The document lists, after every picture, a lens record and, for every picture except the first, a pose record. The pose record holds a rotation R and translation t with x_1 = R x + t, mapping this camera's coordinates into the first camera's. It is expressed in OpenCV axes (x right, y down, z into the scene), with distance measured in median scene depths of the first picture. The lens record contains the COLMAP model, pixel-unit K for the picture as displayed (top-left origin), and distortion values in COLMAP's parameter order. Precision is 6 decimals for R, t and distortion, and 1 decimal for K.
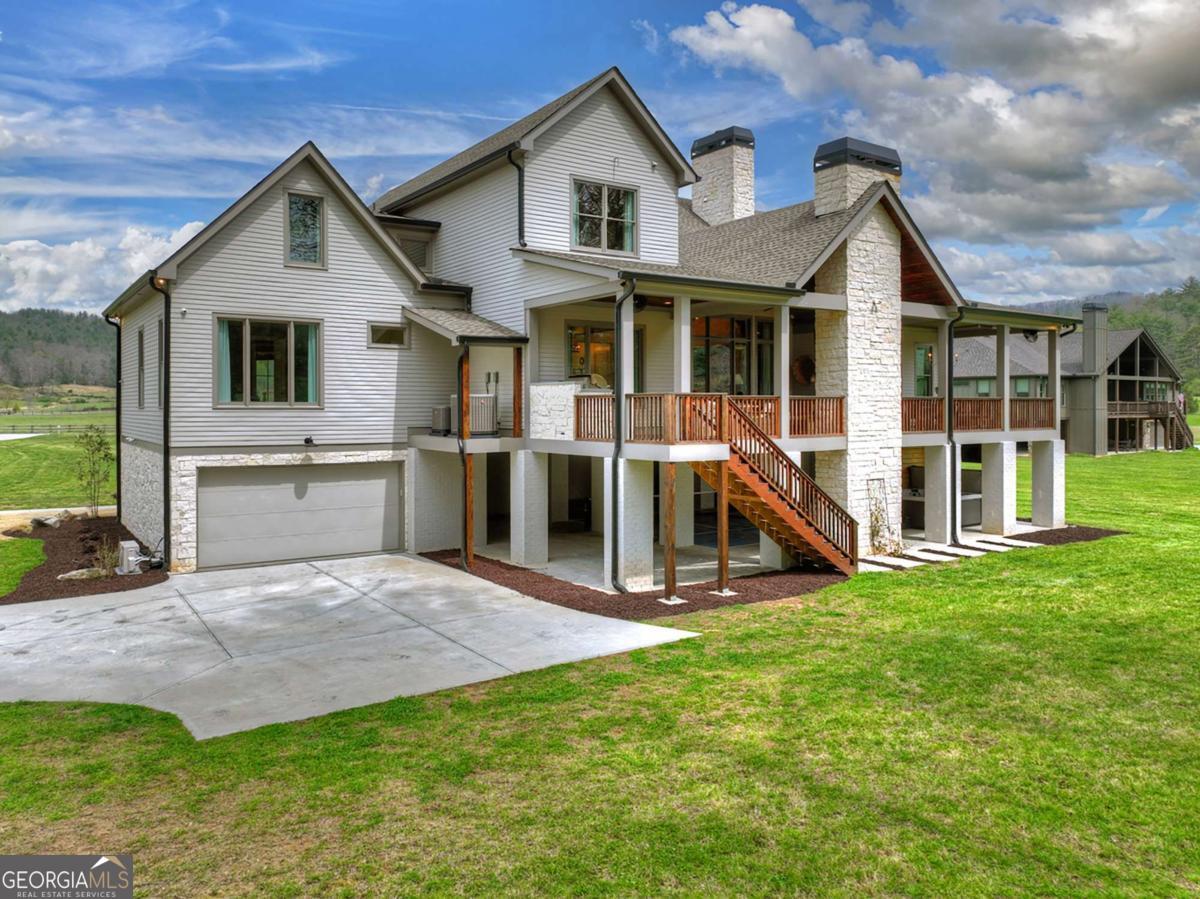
lens RADIAL K [[856.8, 0, 597.0], [0, 856.8, 402.8], [0, 0, 1]] dist [0.003098, -0.000471]
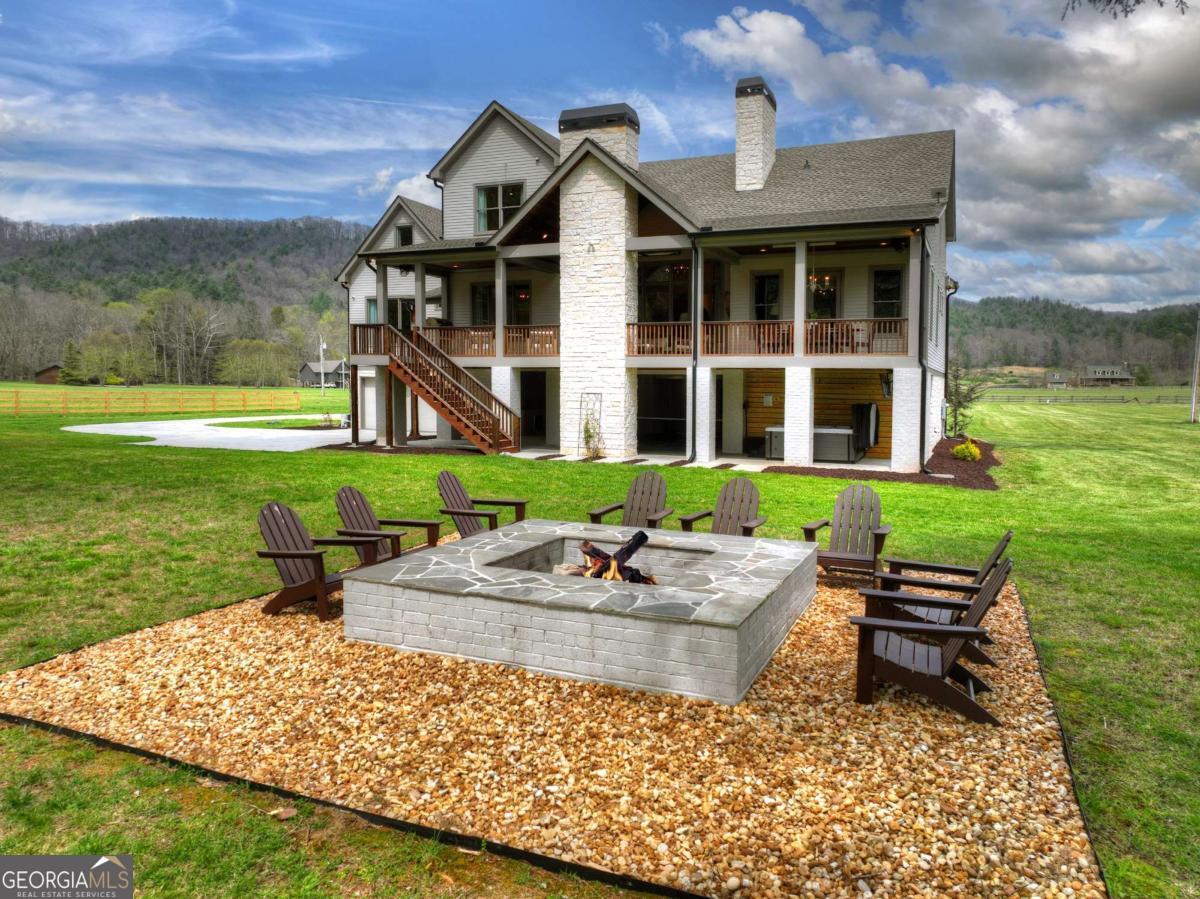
lens RADIAL K [[854.9, 0, 605.4], [0, 854.9, 422.0], [0, 0, 1]] dist [0.002043, -0.001188]
pose [[0.540463, 0.045852, -0.840118, 1.339585], [-0.008520, 0.998761, 0.049029, 0.071042], [0.841325, -0.019340, 0.540184, 0.372869]]
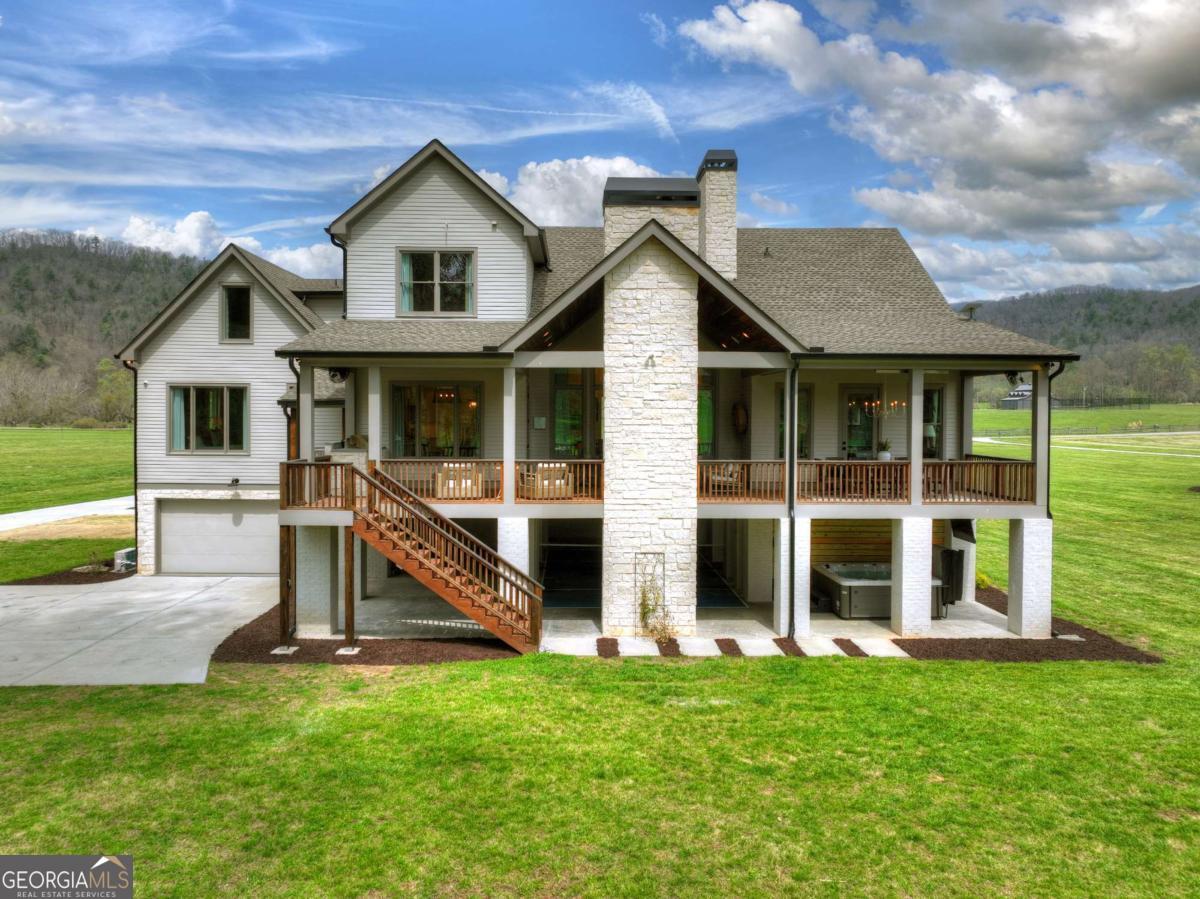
lens RADIAL K [[854.9, 0, 605.4], [0, 854.9, 422.0], [0, 0, 1]] dist [0.002043, -0.001188]
pose [[0.843489, 0.012050, -0.537011, 0.765059], [-0.004687, 0.999875, 0.015074, -0.061277], [0.537126, -0.010197, 0.843441, 0.220533]]
